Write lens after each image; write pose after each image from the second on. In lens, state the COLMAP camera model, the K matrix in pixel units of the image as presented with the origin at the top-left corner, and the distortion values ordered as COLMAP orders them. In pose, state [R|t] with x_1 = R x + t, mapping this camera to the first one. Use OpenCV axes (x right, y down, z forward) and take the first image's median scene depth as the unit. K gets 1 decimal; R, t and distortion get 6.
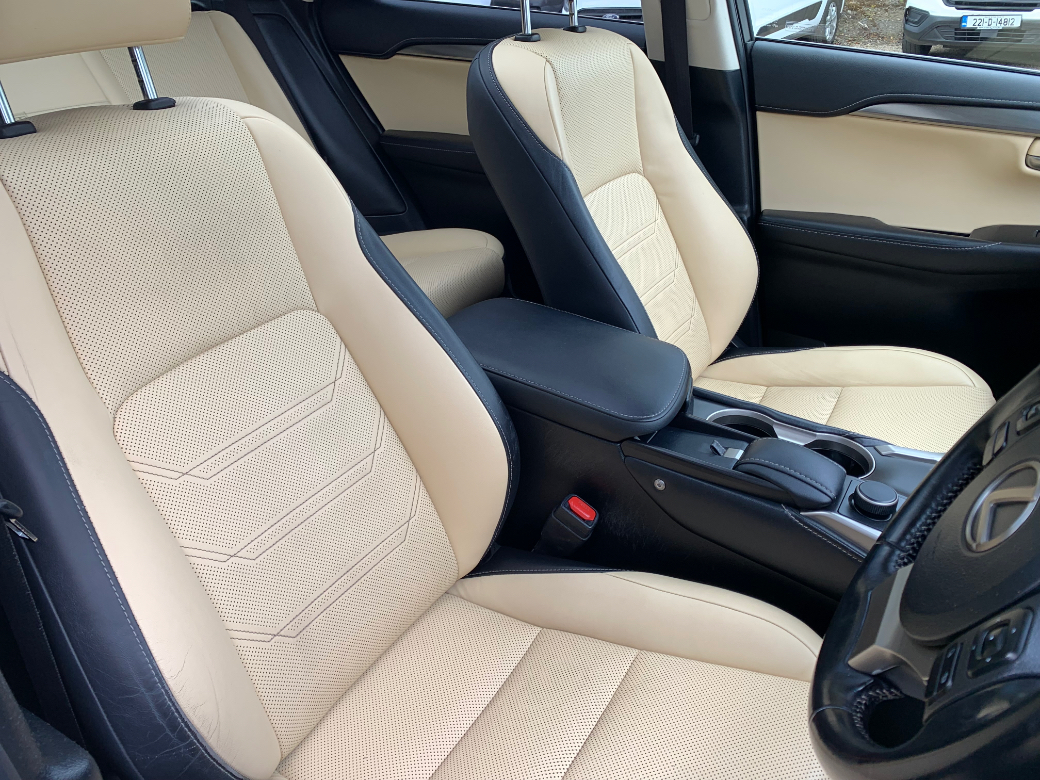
lens RADIAL K [[805.0, 0, 523.4], [0, 805.0, 394.4], [0, 0, 1]] dist [0.035971, -0.027406]
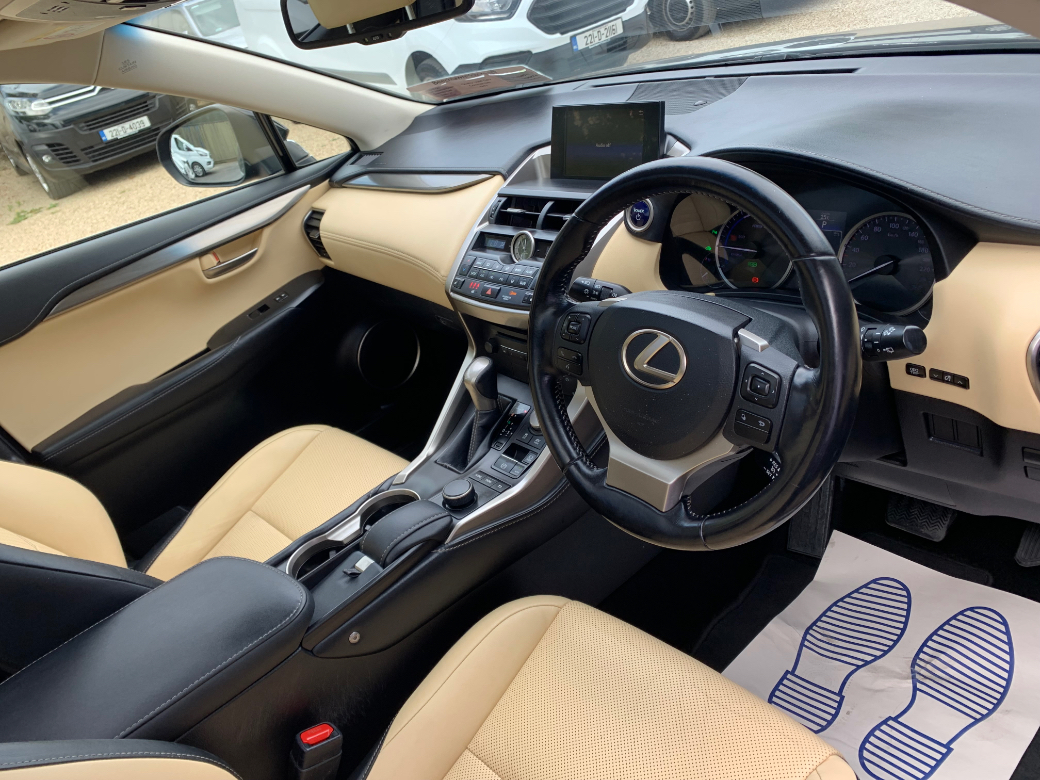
lens RADIAL K [[805.0, 0, 523.4], [0, 805.0, 394.4], [0, 0, 1]] dist [0.035971, -0.027406]
pose [[0.249238, -0.540412, 0.803639, -0.310169], [0.680451, 0.688194, 0.251747, -0.150283], [-0.689106, 0.484092, 0.539247, 0.128003]]
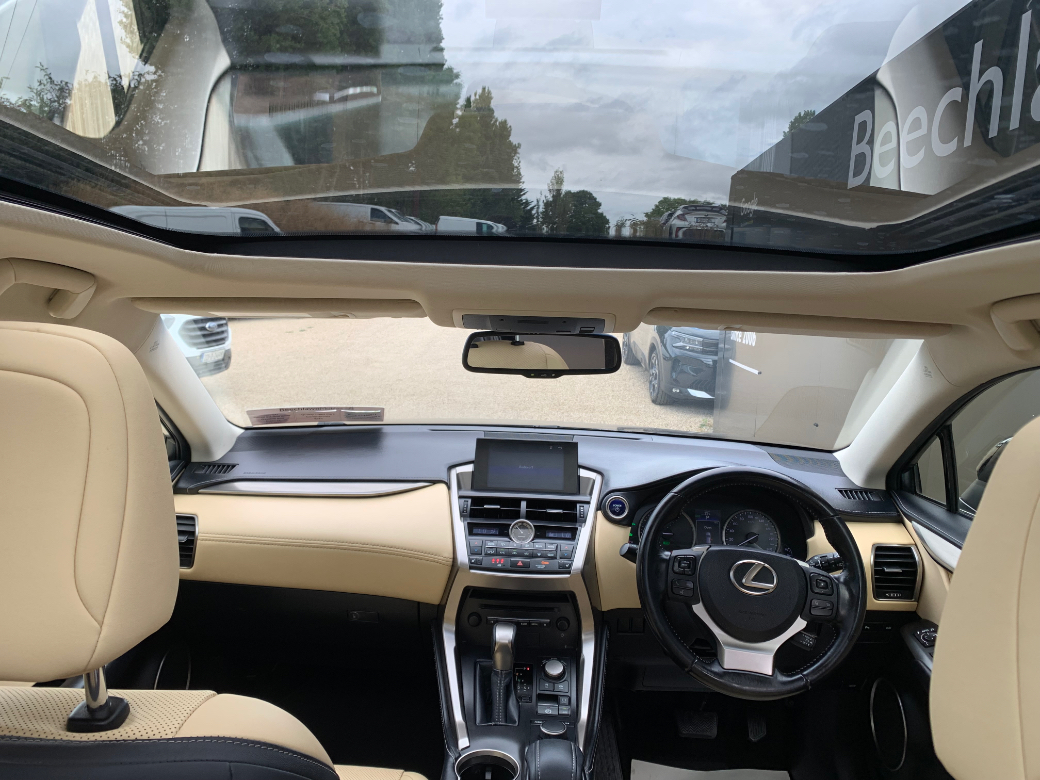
lens RADIAL K [[805.0, 0, 523.4], [0, 805.0, 394.4], [0, 0, 1]] dist [0.035971, -0.027406]
pose [[-0.508812, -0.147893, 0.848079, -0.474047], [0.398699, 0.832631, 0.384402, -0.653912], [-0.762987, 0.533717, -0.364687, 0.846137]]
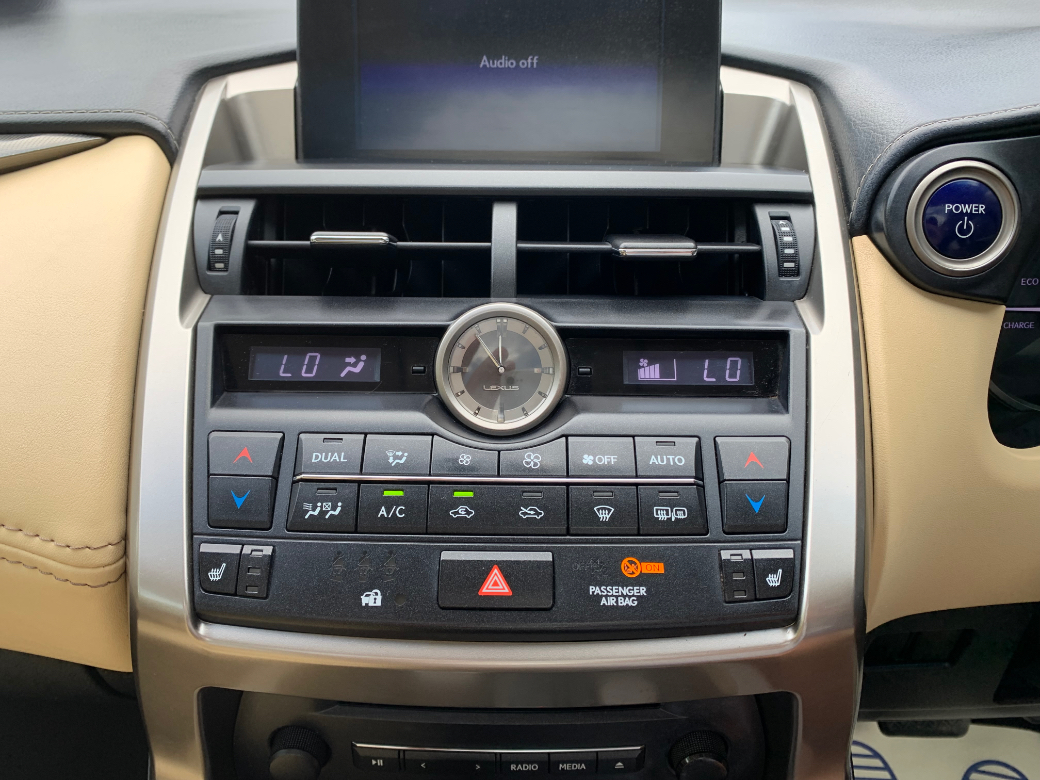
lens RADIAL K [[805.0, 0, 523.4], [0, 805.0, 394.4], [0, 0, 1]] dist [0.035971, -0.027406]
pose [[-0.536611, -0.415040, 0.734705, 0.316825], [0.412393, 0.630629, 0.657449, -0.179832], [-0.736193, 0.655781, -0.167243, 0.565921]]
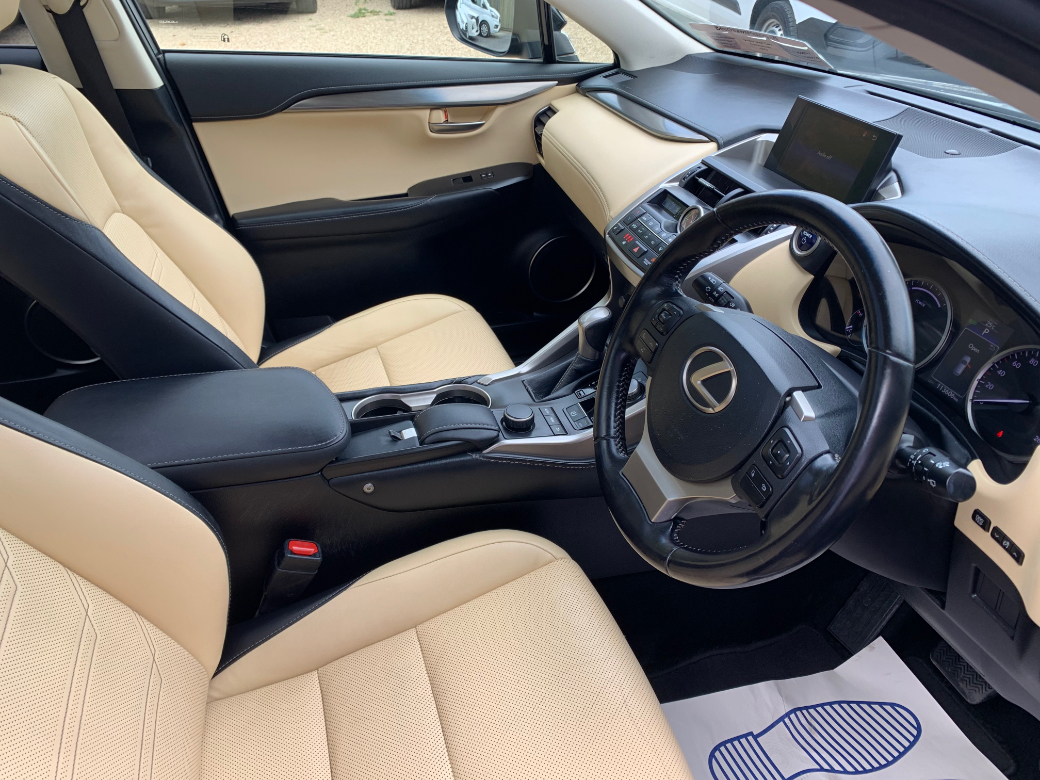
lens RADIAL K [[805.0, 0, 523.4], [0, 805.0, 394.4], [0, 0, 1]] dist [0.035971, -0.027406]
pose [[0.650608, -0.397169, 0.647276, -0.259034], [0.362983, 0.911307, 0.194327, -0.103093], [-0.667048, 0.108519, 0.737069, 0.030175]]
